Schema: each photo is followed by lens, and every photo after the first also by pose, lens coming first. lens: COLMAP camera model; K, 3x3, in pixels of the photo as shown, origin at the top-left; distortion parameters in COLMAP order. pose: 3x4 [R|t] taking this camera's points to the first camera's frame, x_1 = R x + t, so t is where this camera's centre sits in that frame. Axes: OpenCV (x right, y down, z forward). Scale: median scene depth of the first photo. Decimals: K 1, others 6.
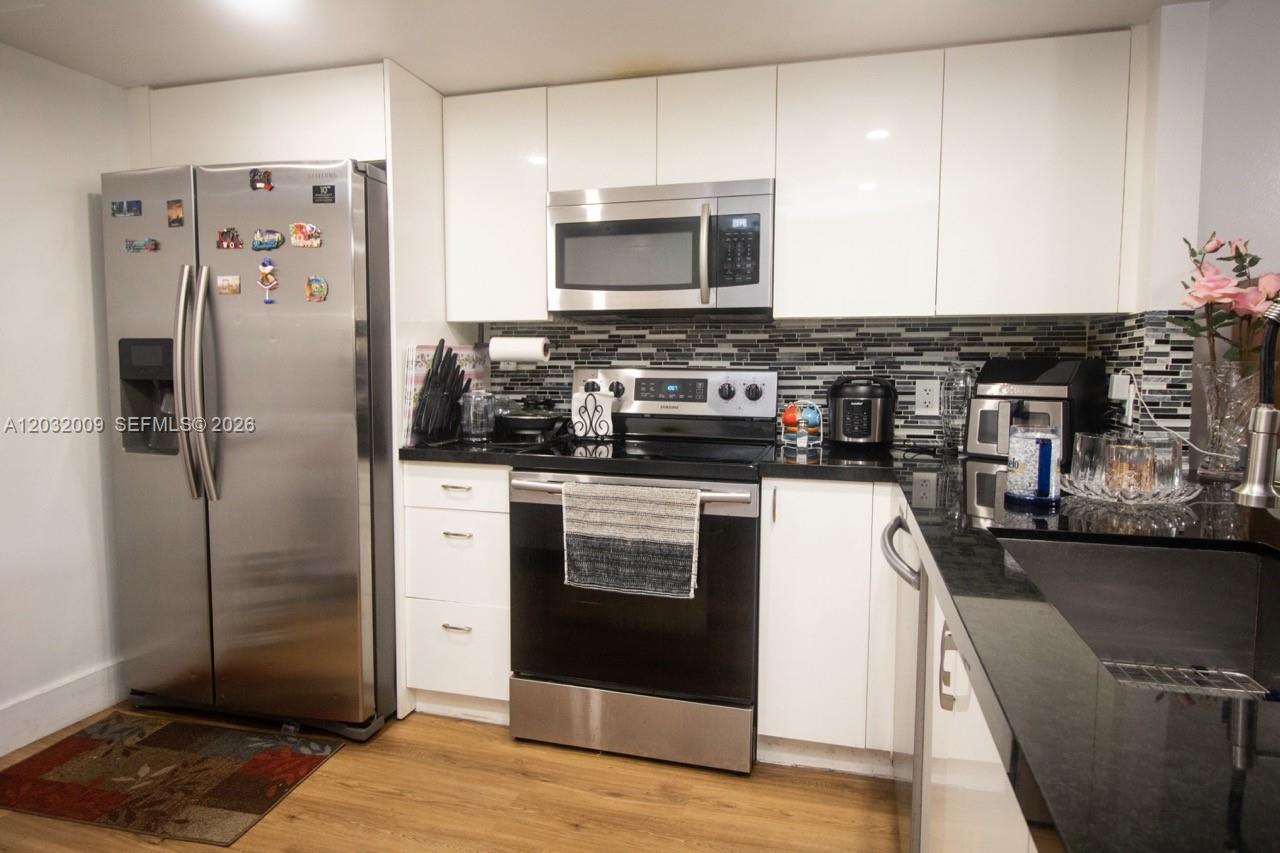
lens RADIAL K [[766.5, 0, 640.0], [0, 766.5, 426.5], [0, 0, 1]] dist [0.020796, 0.000038]
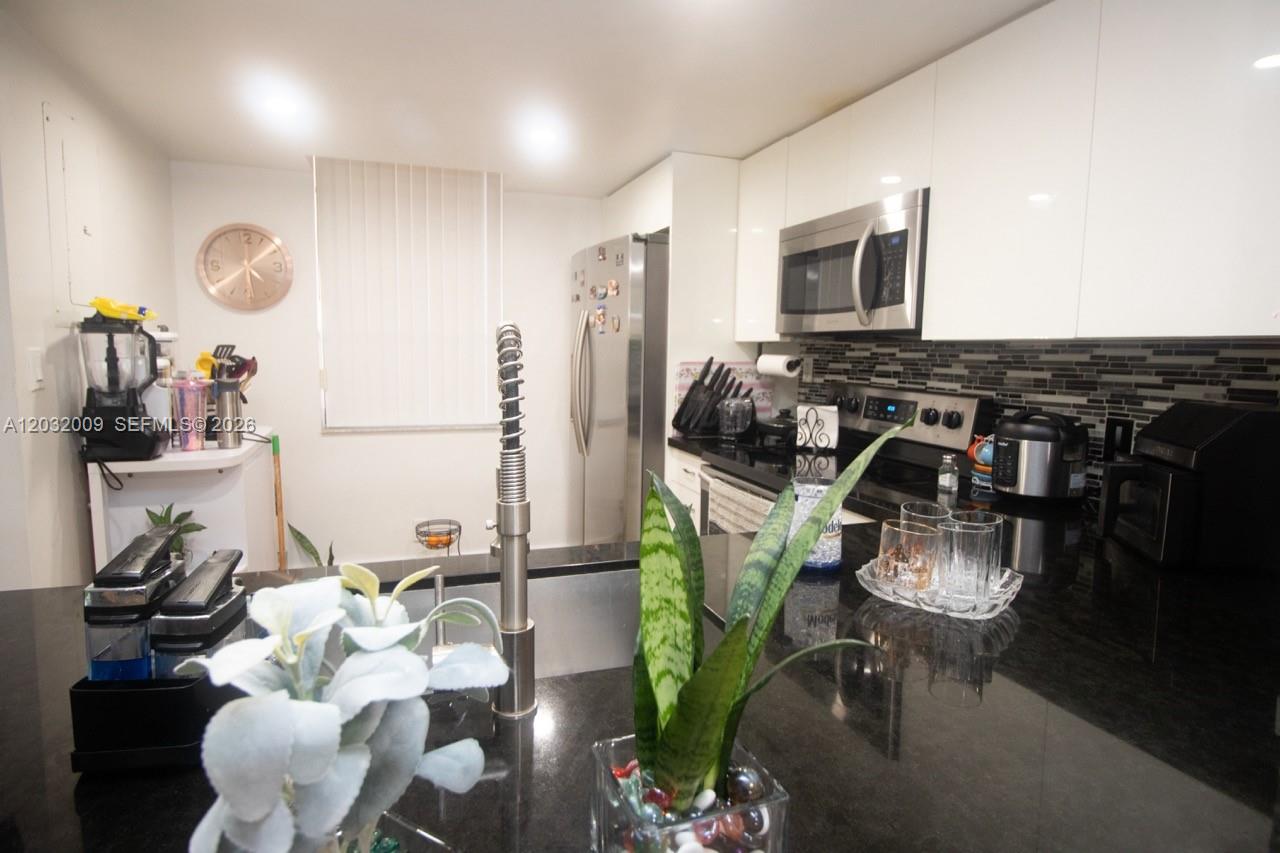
lens RADIAL K [[706.0, 0, 624.2], [0, 706.0, 422.8], [0, 0, 1]] dist [0.012242, 0.000044]
pose [[0.558712, 0.092371, -0.824202, 0.615700], [-0.082336, 0.995047, 0.055704, -0.055793], [0.825265, 0.036739, 0.563550, 0.215196]]
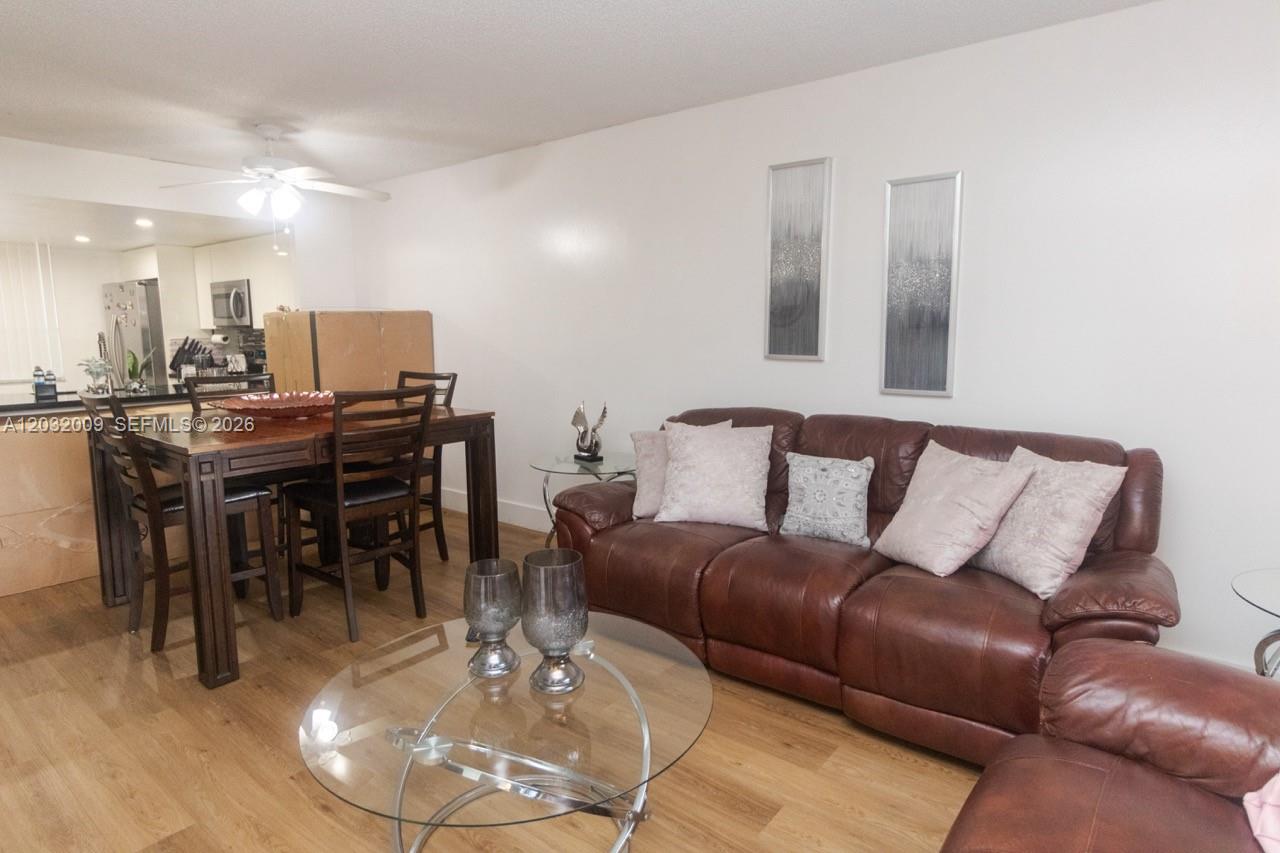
lens RADIAL K [[706.0, 0, 624.2], [0, 706.0, 422.8], [0, 0, 1]] dist [0.012242, 0.000044]
pose [[0.914594, 0.043393, -0.402039, 2.206793], [-0.022802, 0.998178, 0.055864, 0.021839], [0.403730, -0.041926, 0.913917, -0.731695]]
